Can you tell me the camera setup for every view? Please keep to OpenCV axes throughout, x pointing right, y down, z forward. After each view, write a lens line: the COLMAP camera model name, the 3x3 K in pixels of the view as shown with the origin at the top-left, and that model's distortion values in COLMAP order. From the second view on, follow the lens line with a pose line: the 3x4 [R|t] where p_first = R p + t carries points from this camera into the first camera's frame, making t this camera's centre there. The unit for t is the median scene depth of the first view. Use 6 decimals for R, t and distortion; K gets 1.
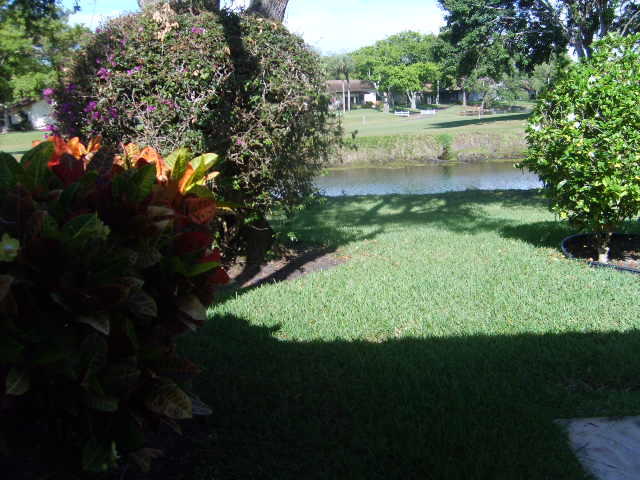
lens RADIAL K [[675.9, 0, 320.0], [0, 675.9, 240.0], [0, 0, 1]] dist [-0.152713, 0.142300]
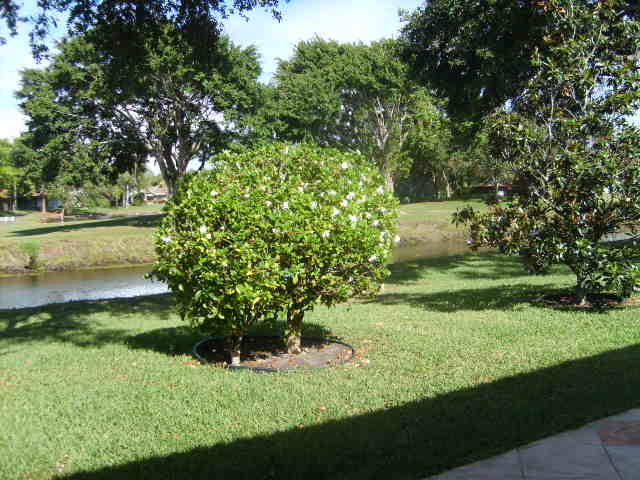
lens RADIAL K [[675.9, 0, 320.0], [0, 675.9, 240.0], [0, 0, 1]] dist [-0.152713, 0.142300]
pose [[0.820958, -0.005287, 0.570964, -0.035187], [0.095084, 0.987261, -0.127573, -0.006657], [-0.563016, 0.159021, 0.811002, 0.013245]]
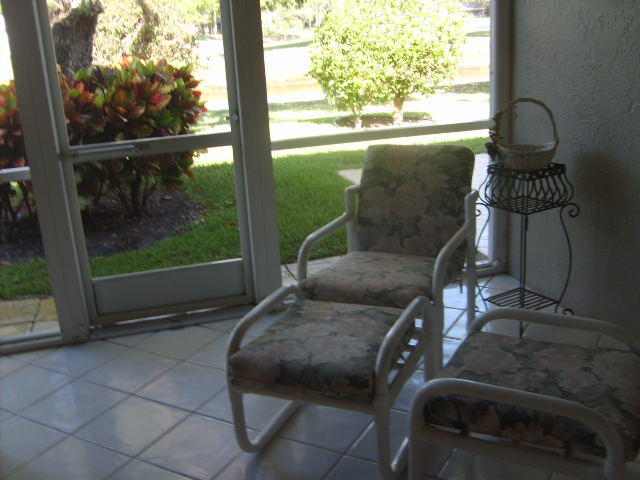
lens RADIAL K [[675.9, 0, 320.0], [0, 675.9, 240.0], [0, 0, 1]] dist [-0.152713, 0.142300]
pose [[0.947965, -0.101464, 0.301774, -0.108281], [0.071070, 0.991379, 0.110076, 0.059264], [-0.310341, -0.082901, 0.947004, -0.317558]]
